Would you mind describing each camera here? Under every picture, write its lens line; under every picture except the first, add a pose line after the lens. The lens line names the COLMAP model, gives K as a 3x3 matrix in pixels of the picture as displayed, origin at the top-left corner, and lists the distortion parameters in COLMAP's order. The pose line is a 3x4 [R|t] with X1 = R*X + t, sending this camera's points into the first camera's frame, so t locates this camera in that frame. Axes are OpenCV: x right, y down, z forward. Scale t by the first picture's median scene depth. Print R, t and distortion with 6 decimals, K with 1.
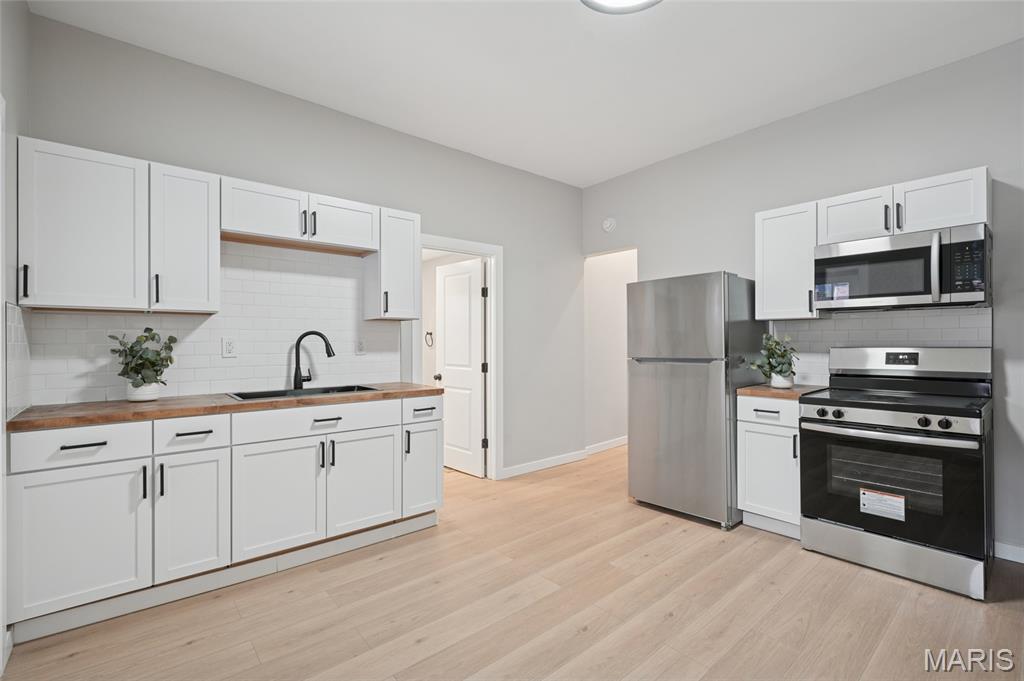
lens RADIAL K [[457.9, 0, 512.0], [0, 457.9, 340.5], [0, 0, 1]] dist [-0.001170, -0.000003]
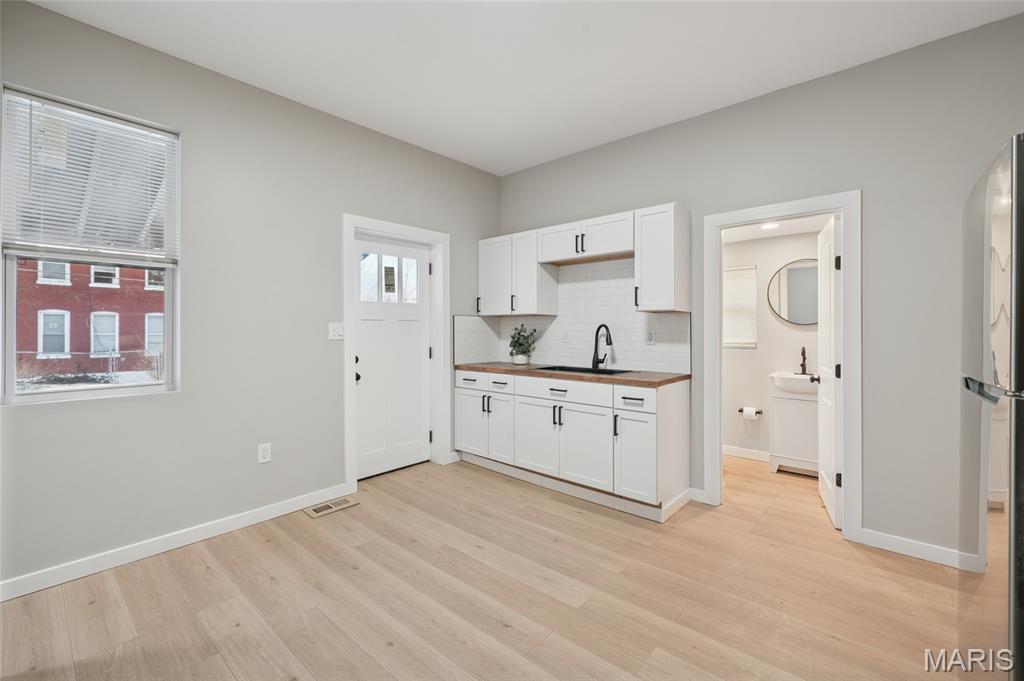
lens RADIAL K [[430.6, 0, 513.7], [0, 430.6, 325.2], [0, 0, 1]] dist [-0.000159, 0.000007]
pose [[0.152333, -0.008072, -0.988296, 0.830580], [0.001387, 0.999967, -0.007954, -0.009459], [0.988328, -0.000159, 0.152340, 0.667012]]
